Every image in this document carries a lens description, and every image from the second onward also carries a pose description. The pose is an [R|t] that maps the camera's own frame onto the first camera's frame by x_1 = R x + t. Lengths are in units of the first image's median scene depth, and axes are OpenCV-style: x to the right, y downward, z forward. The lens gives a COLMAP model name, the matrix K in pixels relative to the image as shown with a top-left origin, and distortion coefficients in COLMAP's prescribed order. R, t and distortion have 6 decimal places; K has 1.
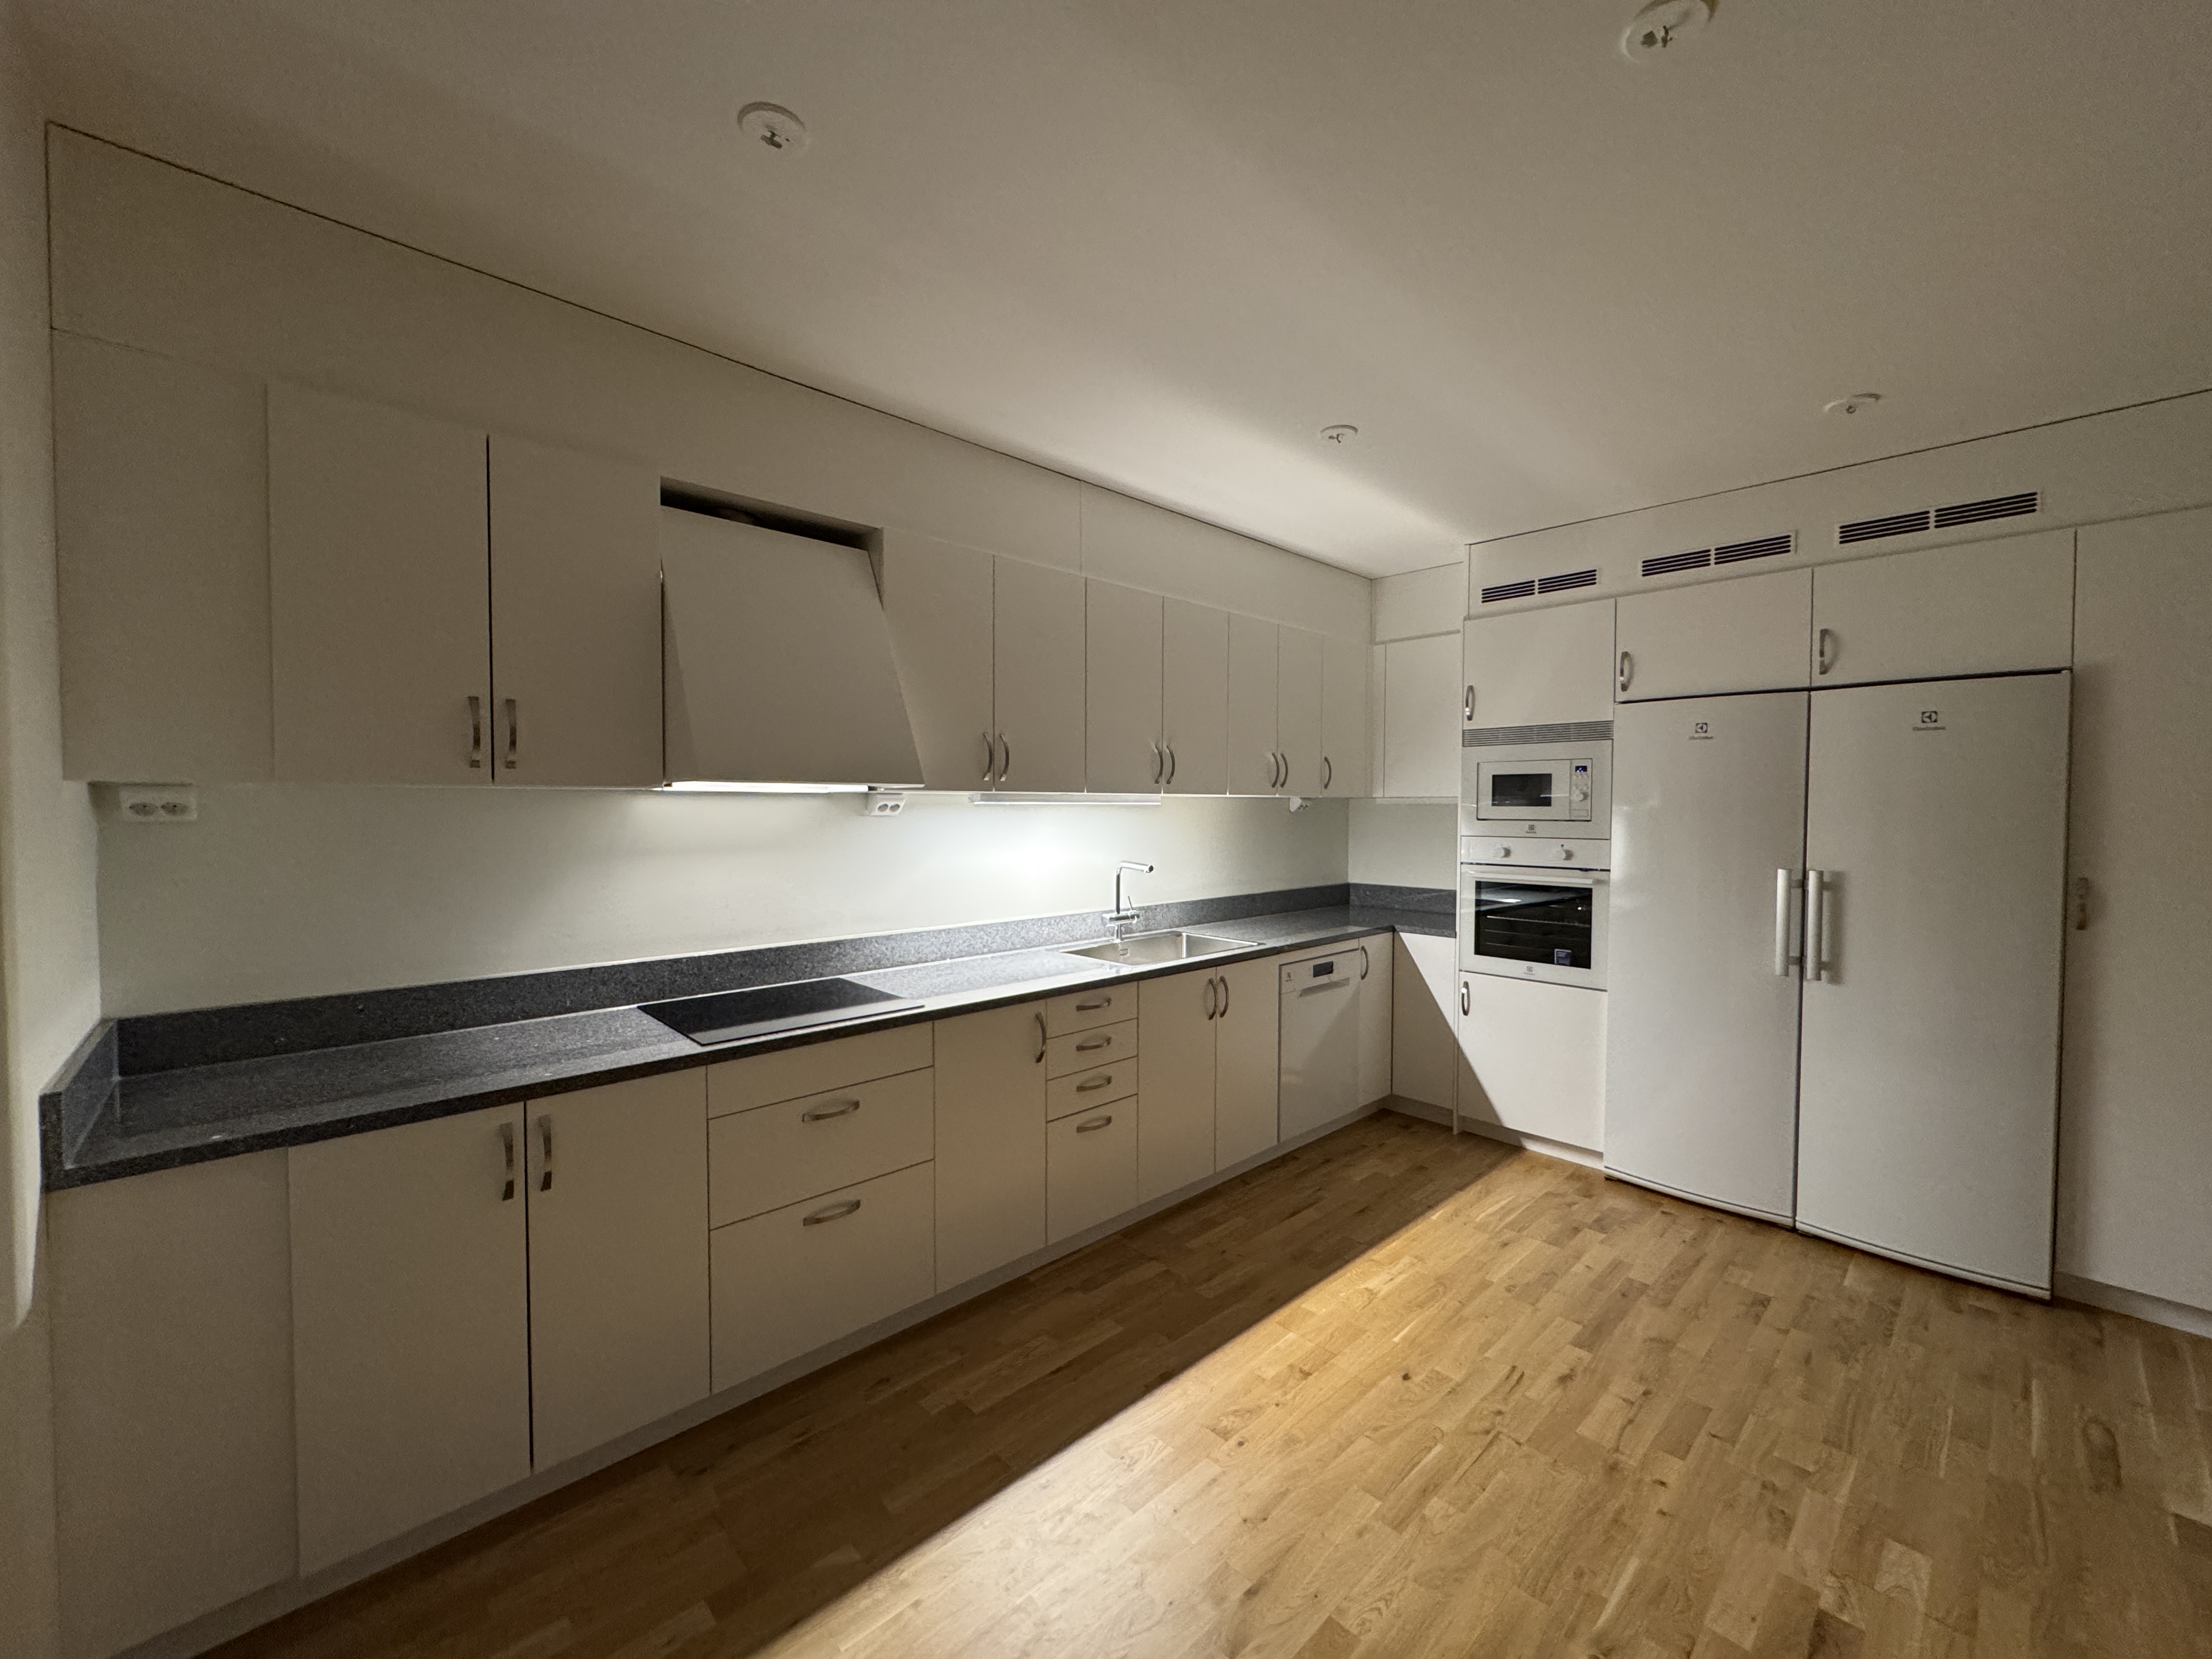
lens RADIAL K [[879.7, 0, 1103.0], [0, 879.7, 829.3], [0, 0, 1]] dist [-0.001740, 0.000506]
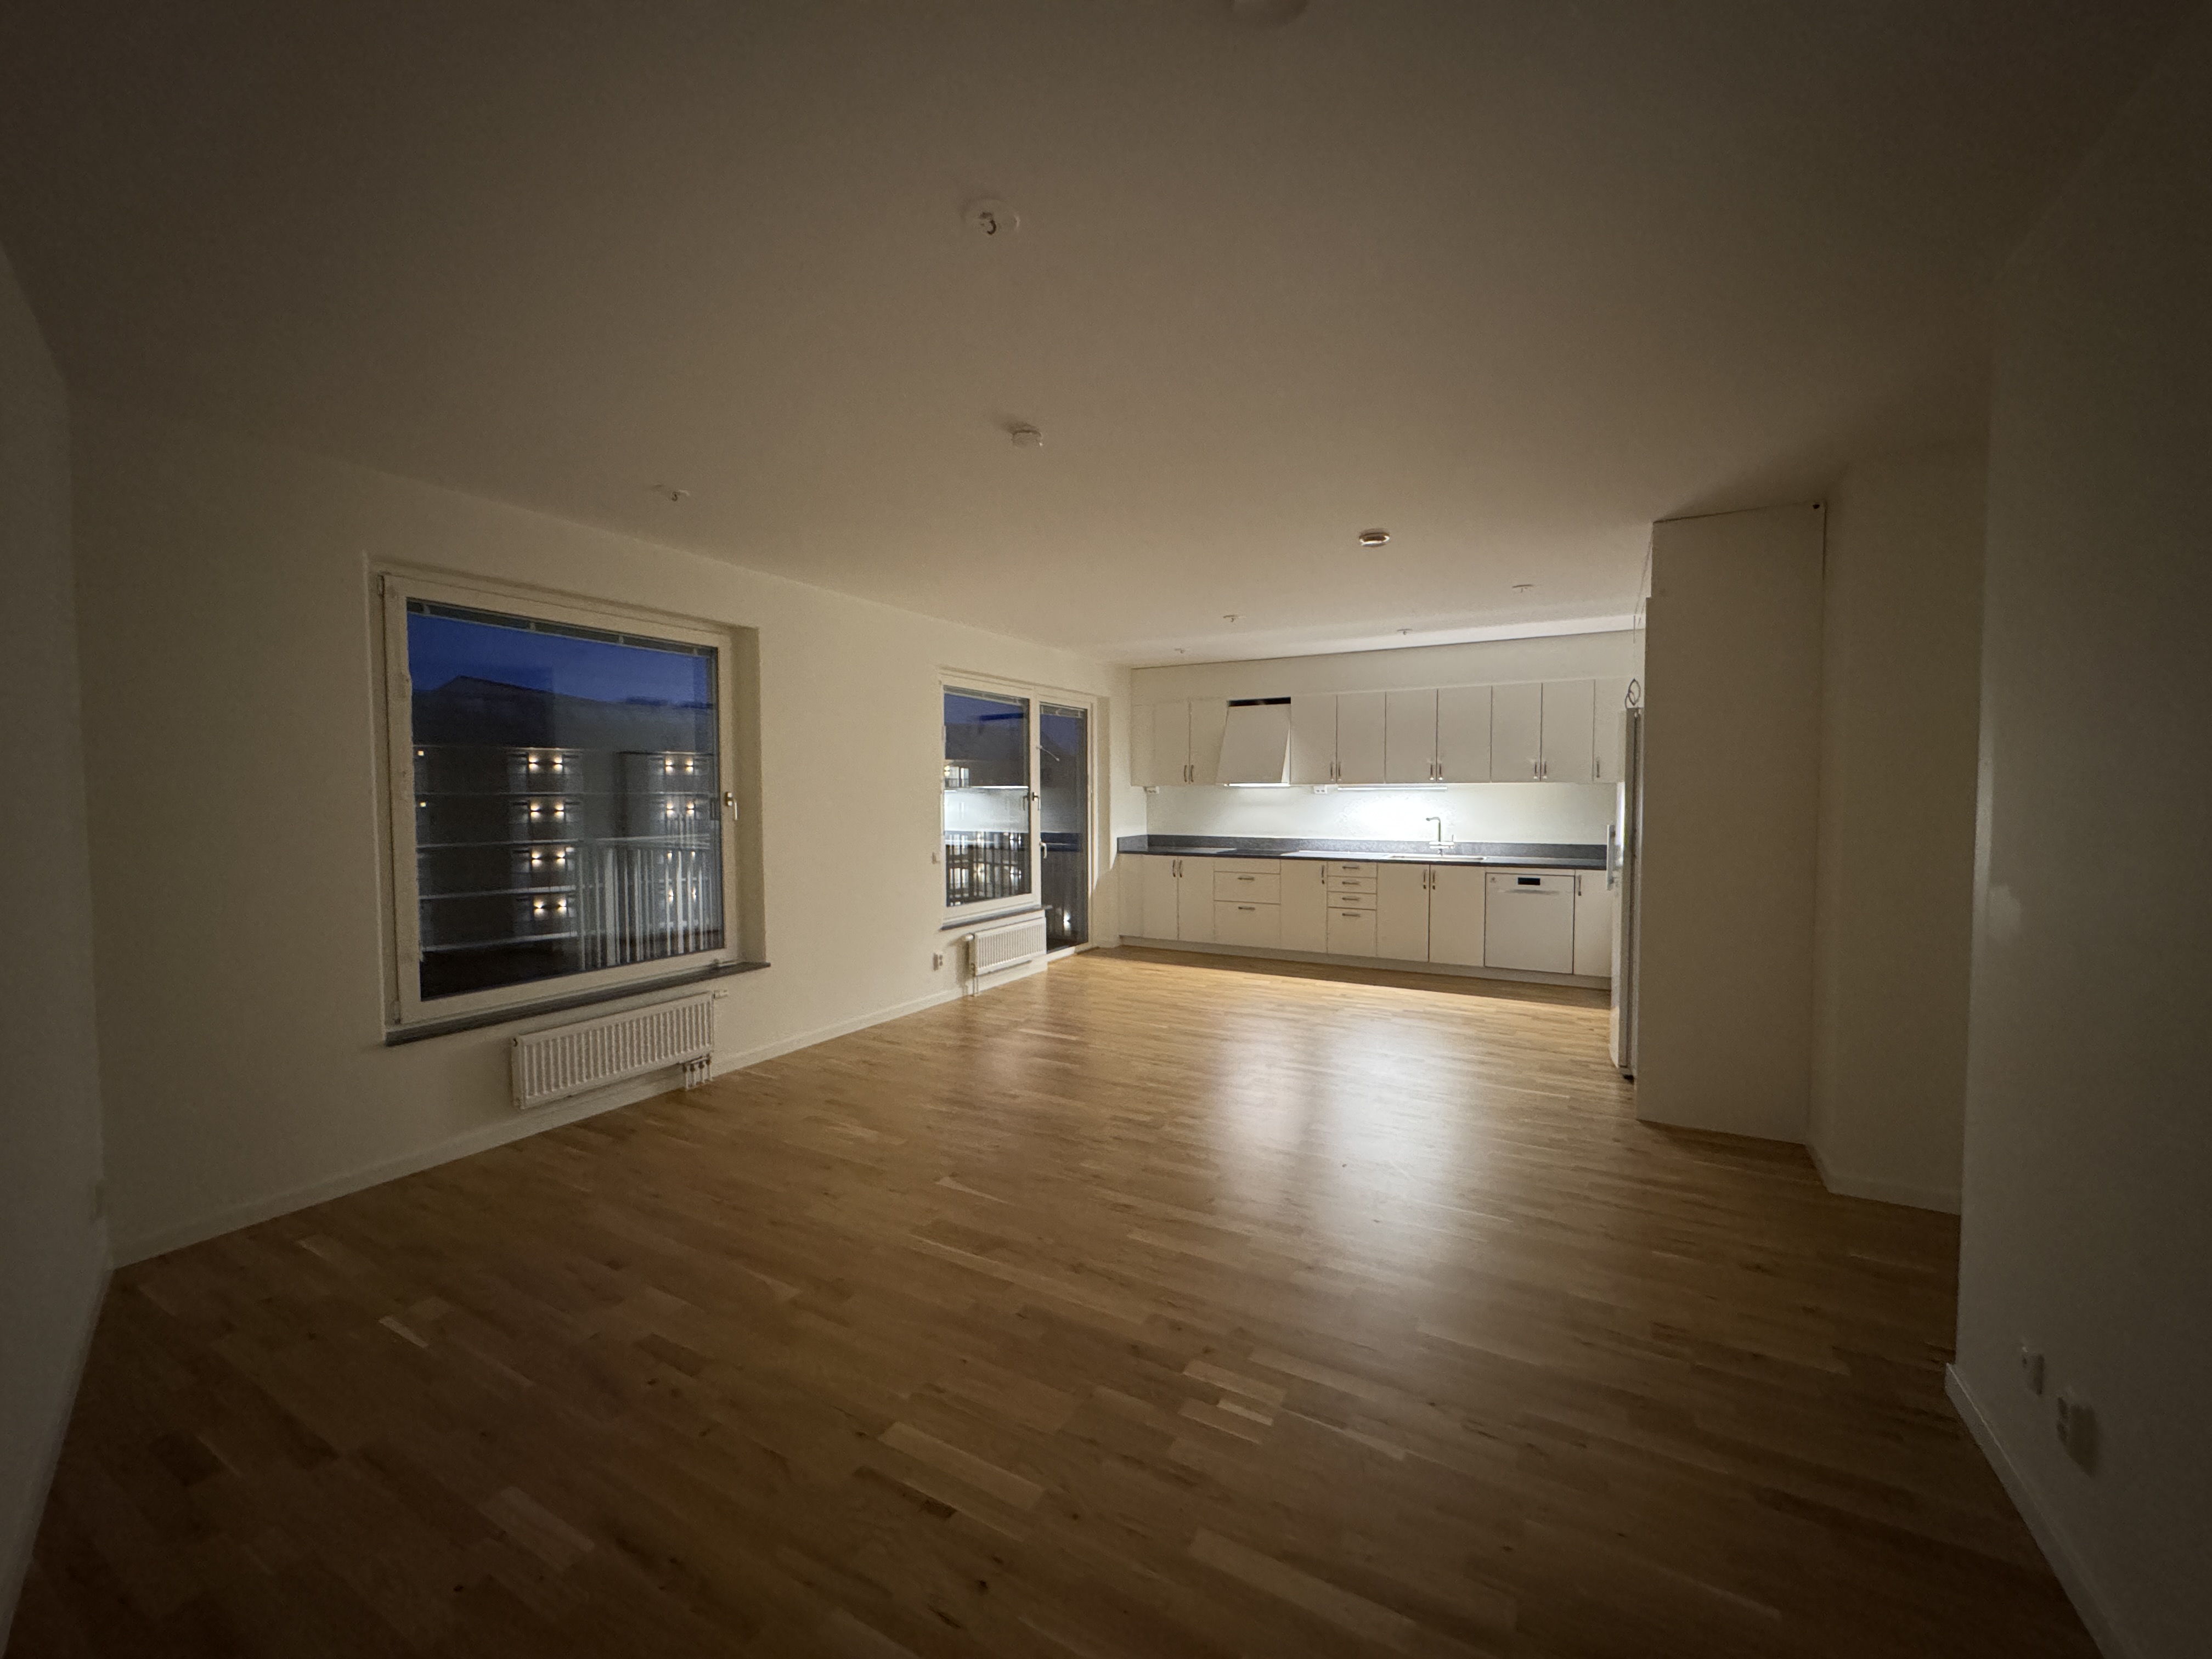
lens RADIAL K [[879.7, 0, 1101.2], [0, 879.7, 833.2], [0, 0, 1]] dist [-0.001740, 0.000506]
pose [[0.297782, 0.040282, -0.953784, 2.101462], [-0.022004, 0.999134, 0.035327, 0.024155], [0.954380, 0.010467, 0.298410, -0.432234]]
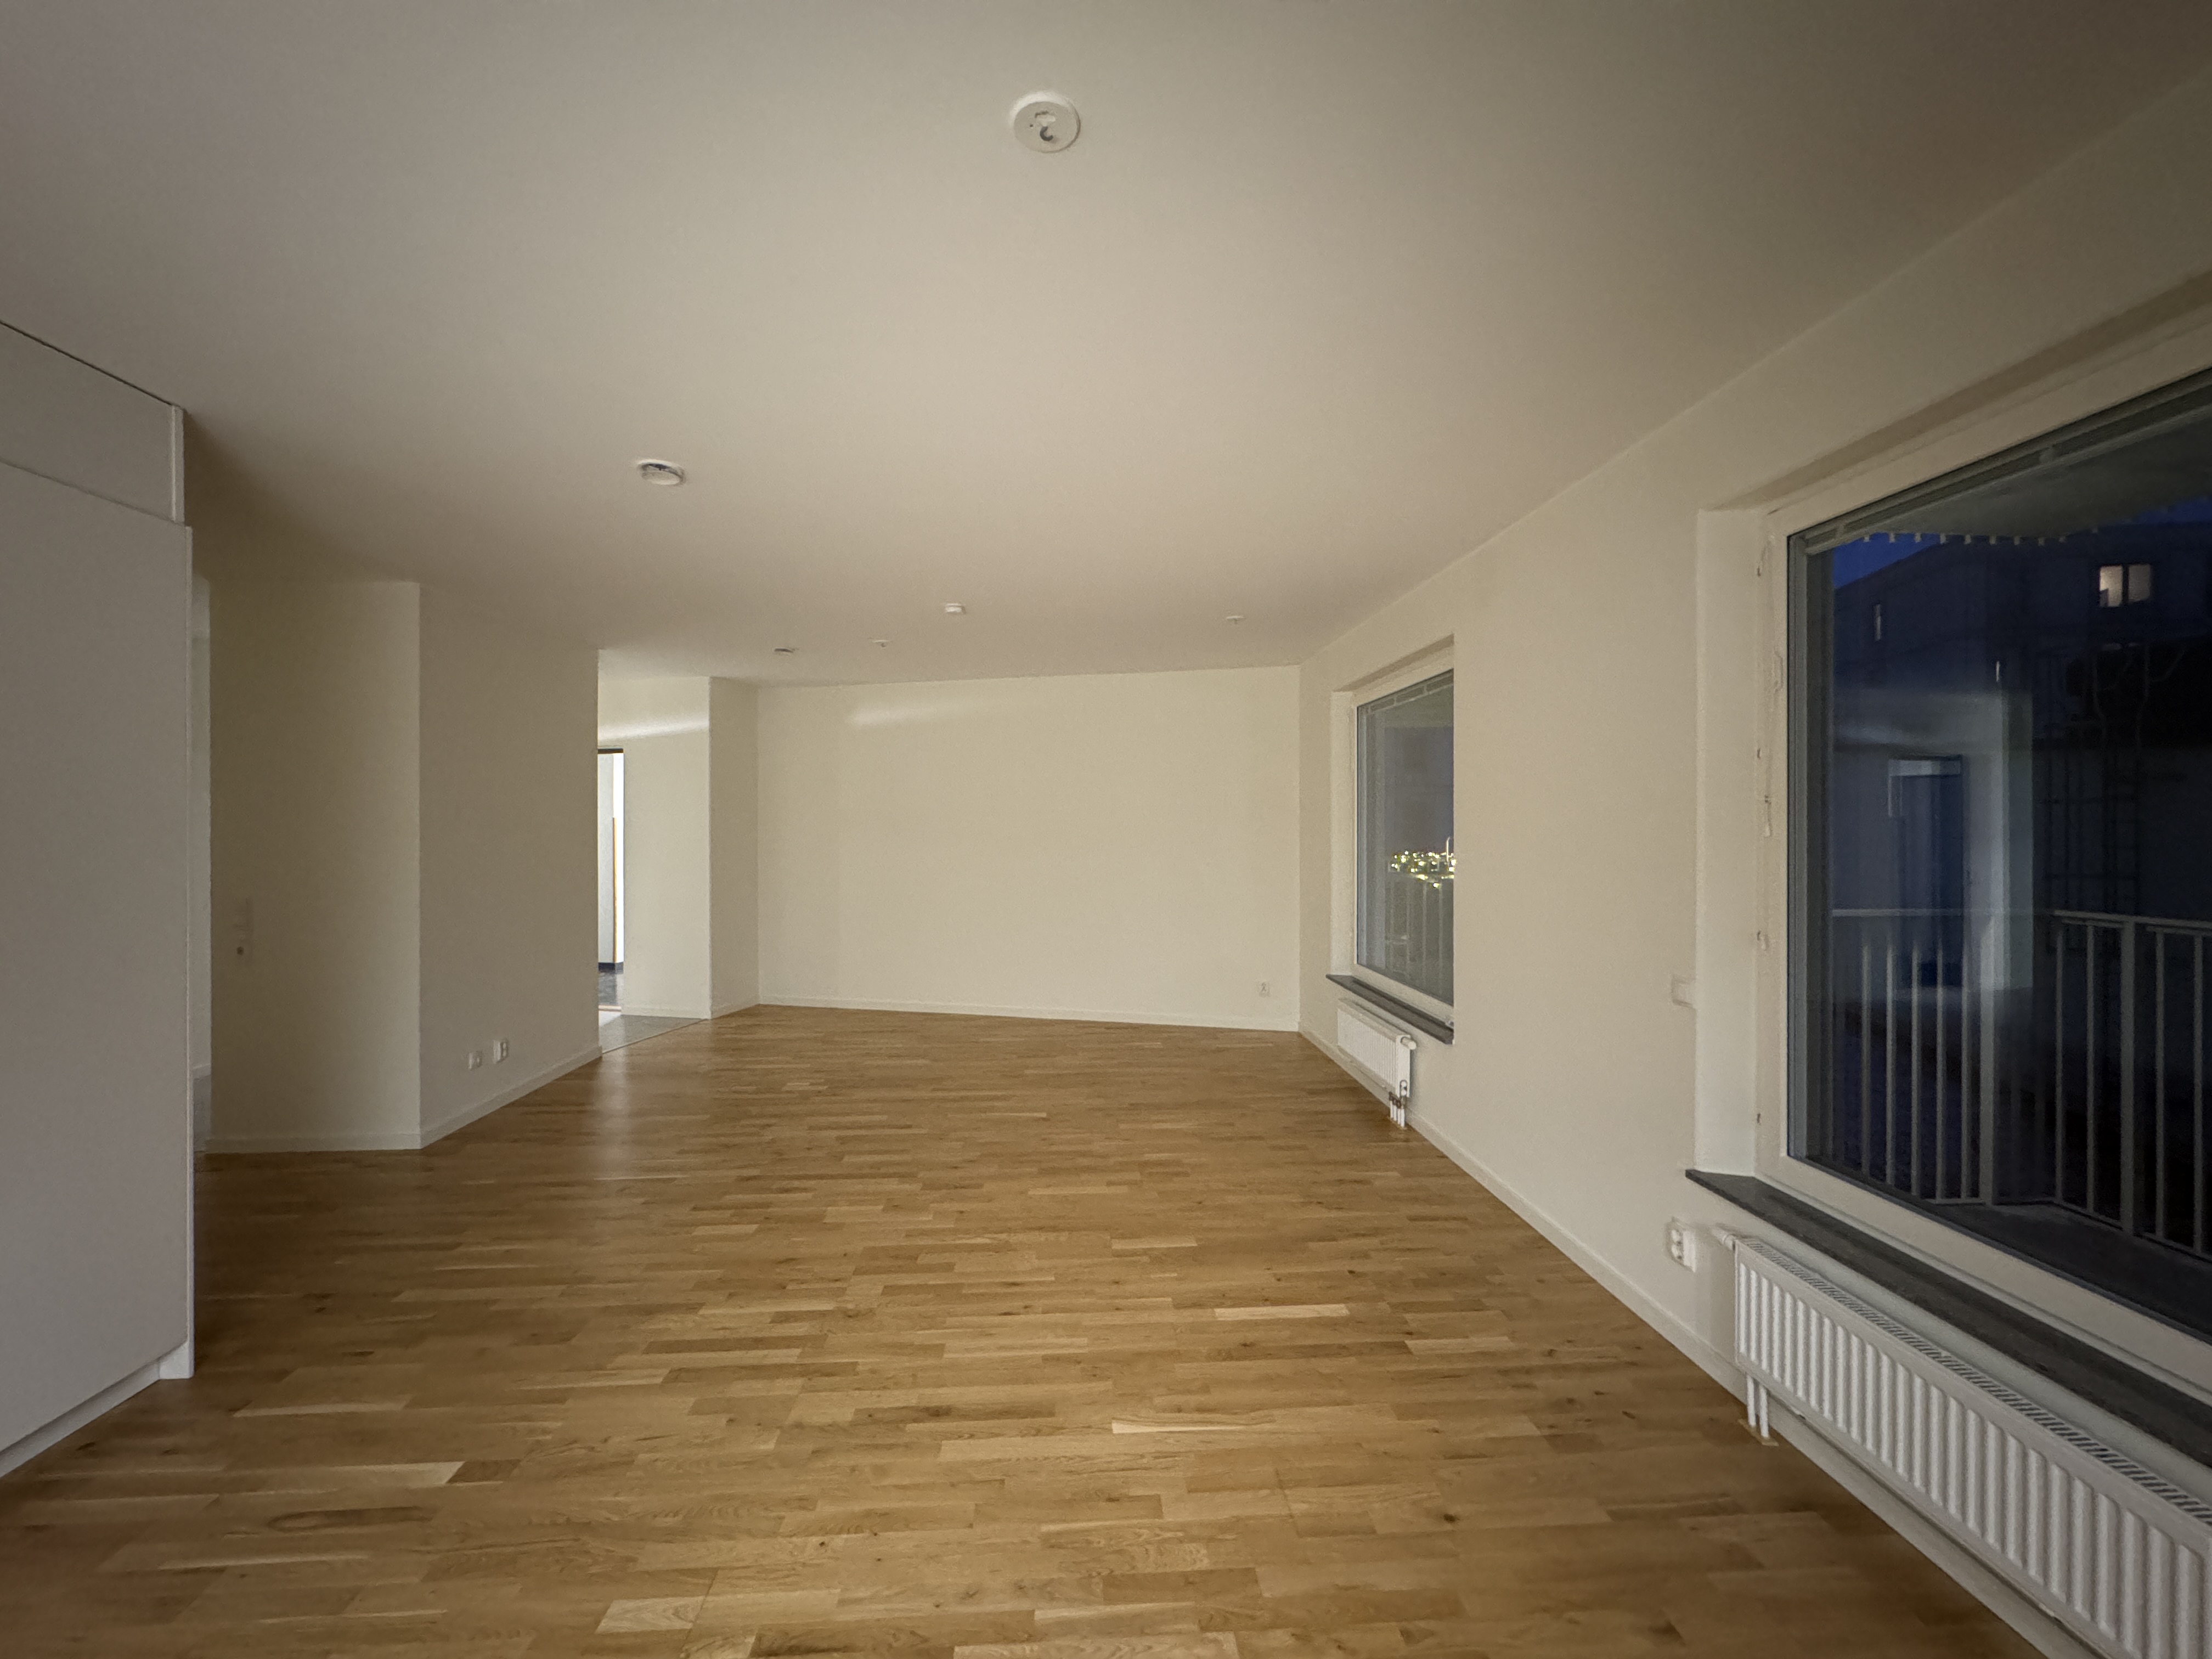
lens RADIAL K [[879.7, 0, 1102.7], [0, 879.7, 828.1], [0, 0, 1]] dist [-0.001740, 0.000506]
pose [[-0.765601, -0.000547, 0.643316, -0.055933], [0.018078, 0.999586, 0.022365, -0.021680], [-0.643062, 0.028752, -0.765274, 0.796888]]
